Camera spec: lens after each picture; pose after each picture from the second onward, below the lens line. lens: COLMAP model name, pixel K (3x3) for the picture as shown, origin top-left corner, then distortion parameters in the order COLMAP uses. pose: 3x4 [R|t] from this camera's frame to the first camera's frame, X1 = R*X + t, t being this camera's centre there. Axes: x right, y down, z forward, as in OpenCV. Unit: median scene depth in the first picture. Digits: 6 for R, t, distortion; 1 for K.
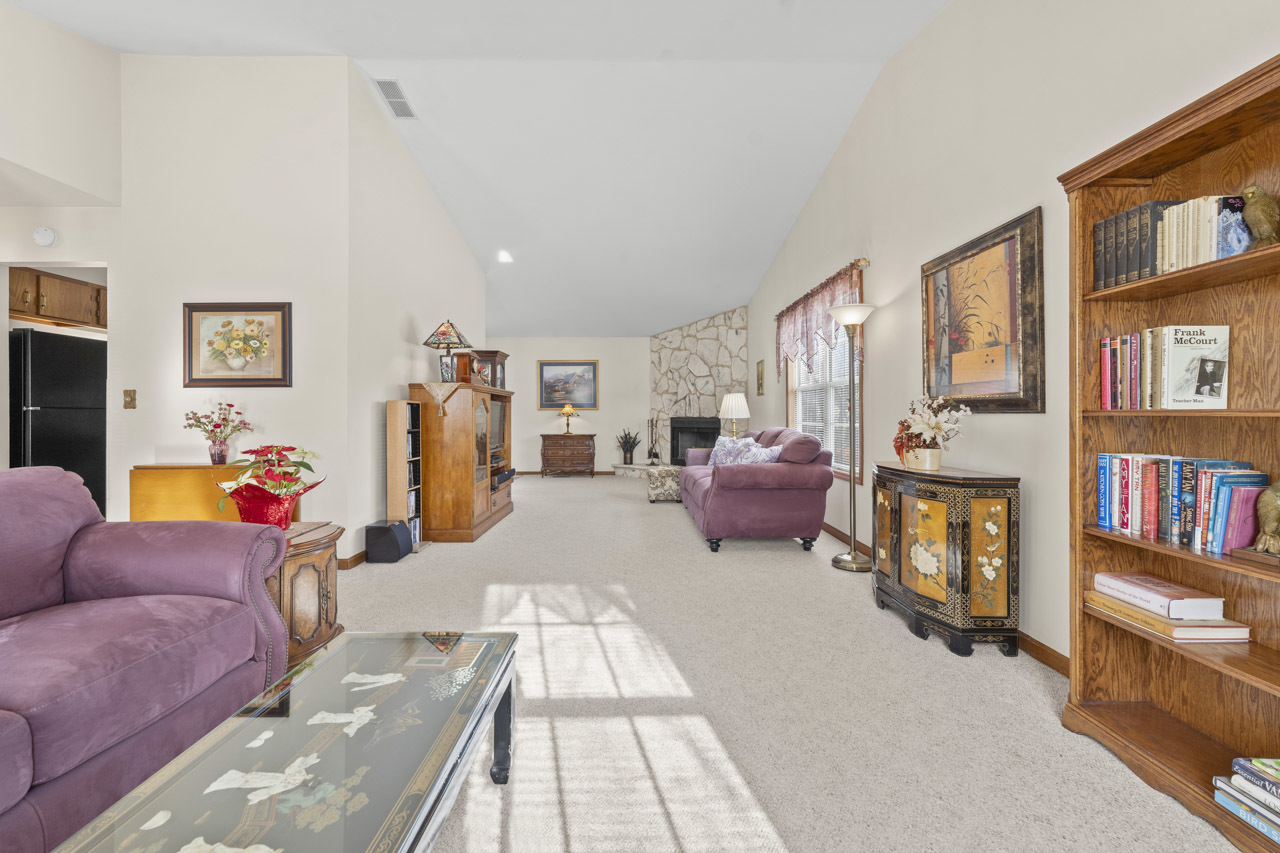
lens RADIAL K [[515.7, 0, 638.1], [0, 515.7, 410.8], [0, 0, 1]] dist [-0.002328, 0.000608]
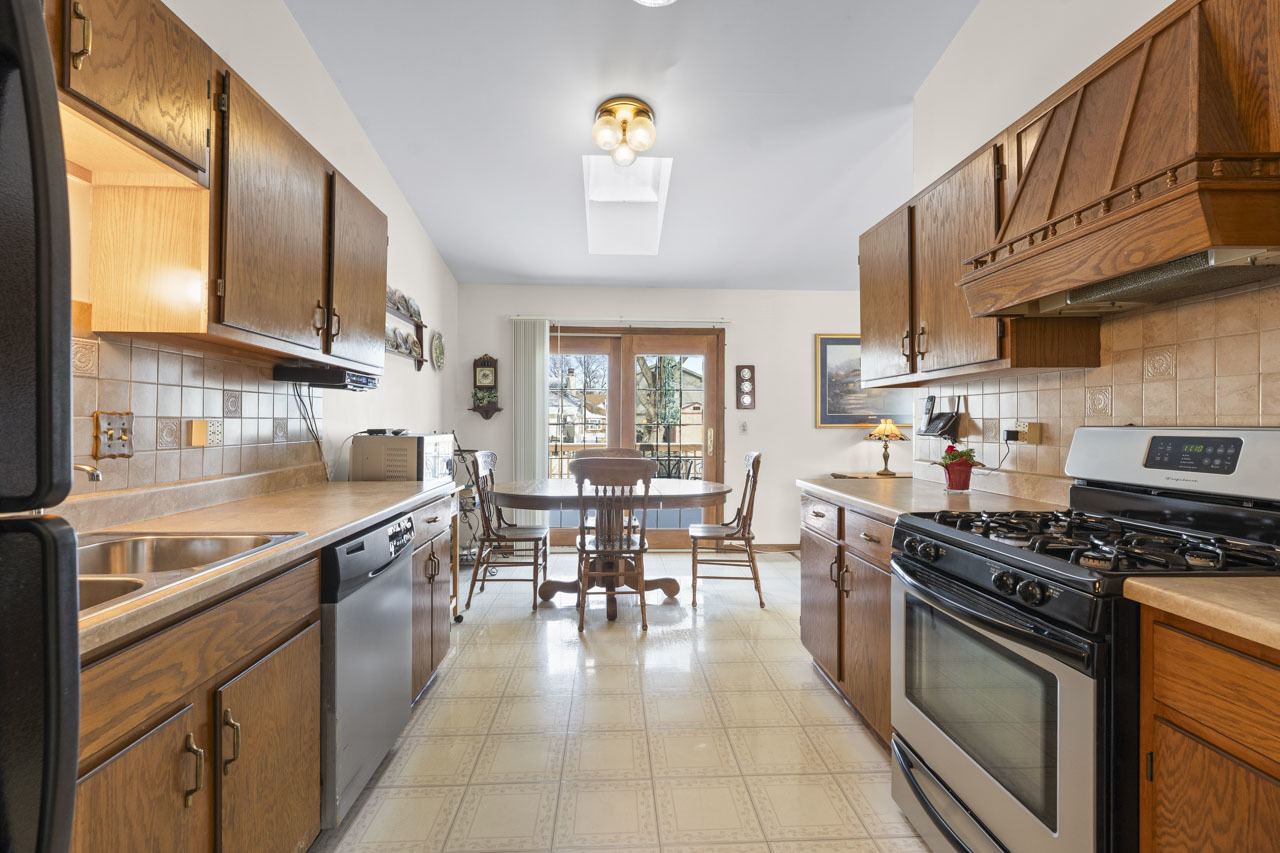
lens RADIAL K [[586.2, 0, 648.1], [0, 586.2, 417.8], [0, 0, 1]] dist [0.020516, -0.000425]
pose [[0.998907, 0.002751, 0.046659, -0.585996], [-0.002783, 0.999996, 0.000619, -0.017575], [-0.046657, -0.000748, 0.998911, 0.605264]]
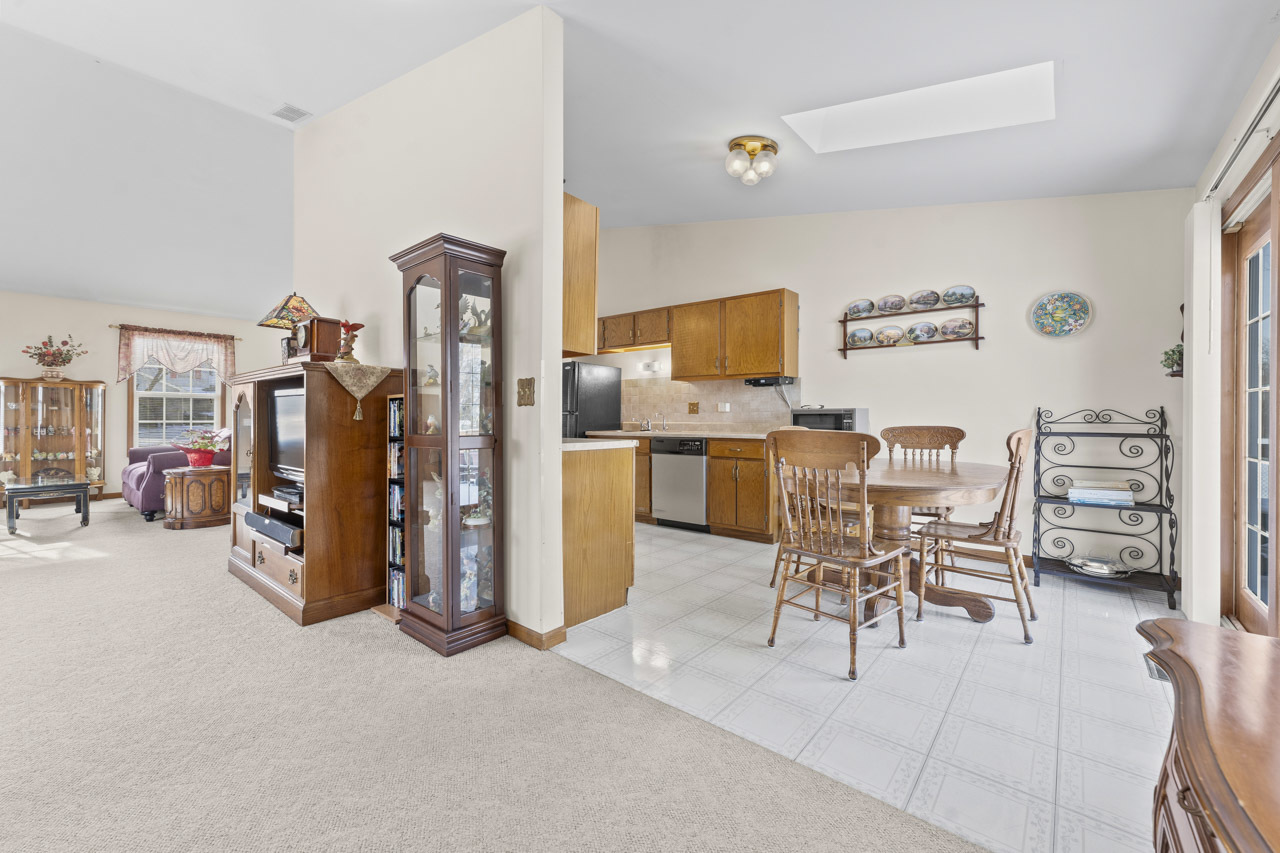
lens RADIAL K [[515.7, 0, 641.2], [0, 515.7, 420.2], [0, 0, 1]] dist [-0.002328, 0.000608]
pose [[-0.648311, -0.000567, -0.761376, -0.086028], [0.003851, 0.999984, -0.004024, 0.015489], [0.761366, -0.005540, -0.648299, 1.392830]]
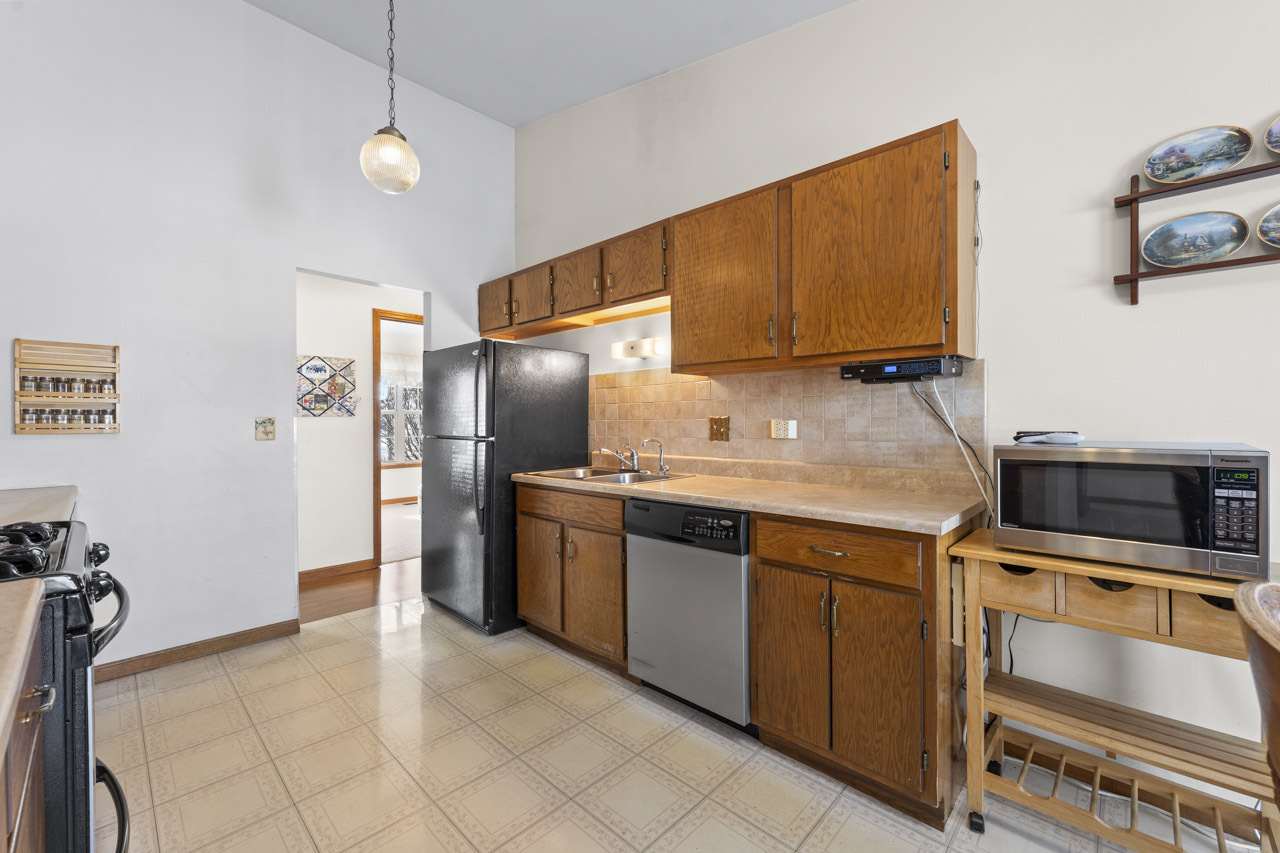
lens RADIAL K [[515.7, 0, 638.0], [0, 515.7, 422.0], [0, 0, 1]] dist [-0.002328, 0.000608]
pose [[-0.699323, 0.004720, -0.714791, -0.454018], [0.010559, 0.999937, -0.003727, -0.013352], [0.714728, -0.010154, -0.699329, 1.146610]]
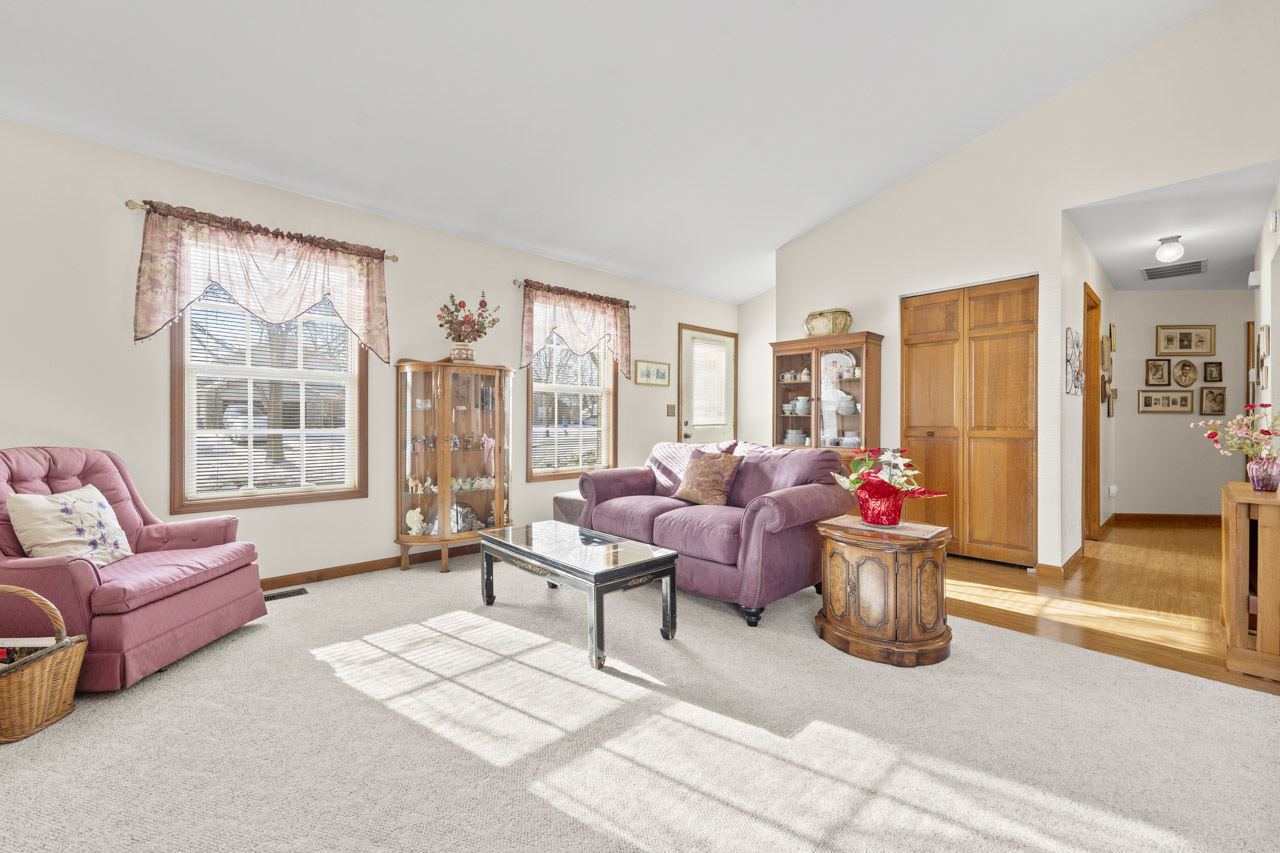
lens RADIAL K [[515.7, 0, 638.0], [0, 515.7, 425.8], [0, 0, 1]] dist [-0.002328, 0.000608]
pose [[-0.740796, 0.005363, -0.671709, 0.152138], [0.004844, 0.999985, 0.002641, 0.005000], [0.671713, -0.001298, -0.740811, 0.515769]]
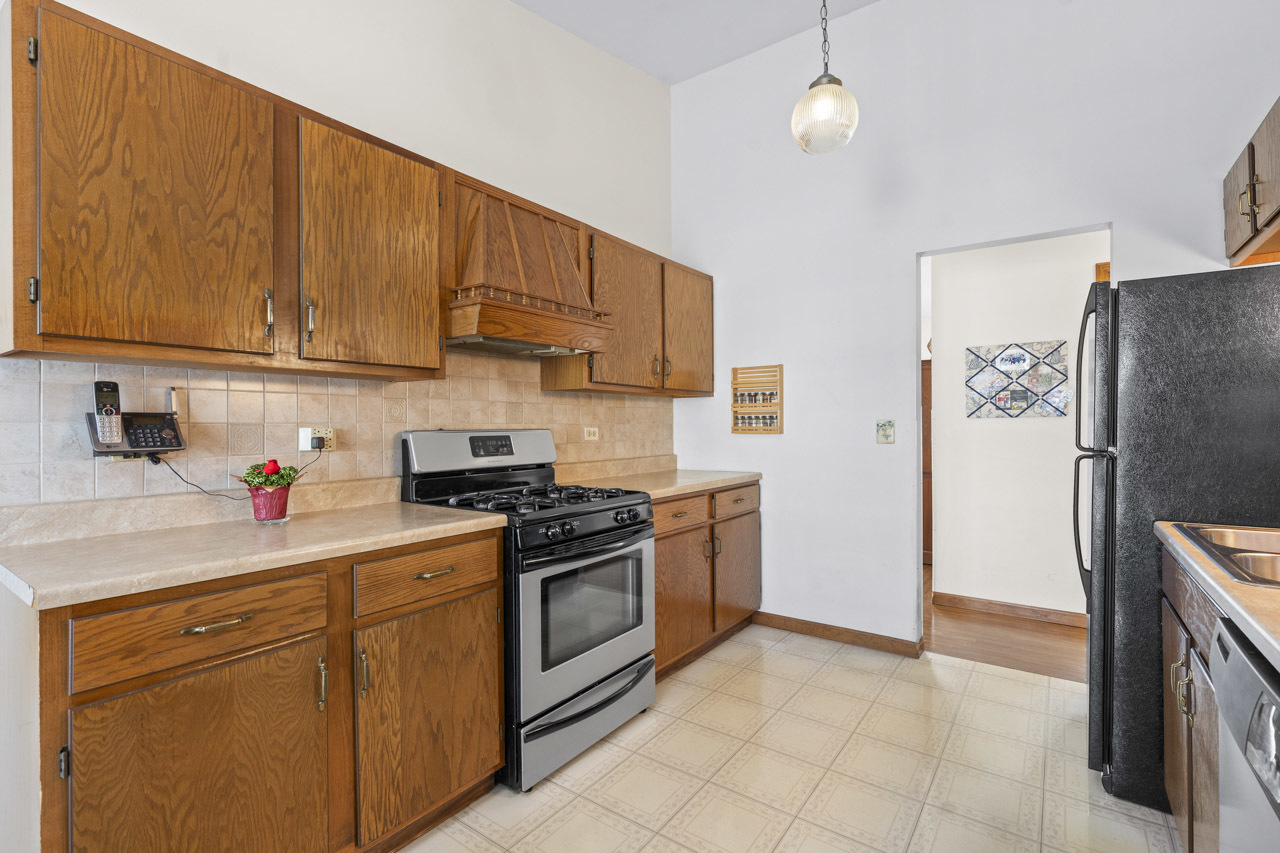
lens RADIAL K [[586.2, 0, 647.9], [0, 586.2, 426.8], [0, 0, 1]] dist [0.020516, -0.000425]
pose [[-0.810650, 0.007147, 0.585487, -0.682790], [0.002017, 0.999954, -0.009415, -0.012283], [-0.585527, -0.006452, -0.810627, 1.118548]]
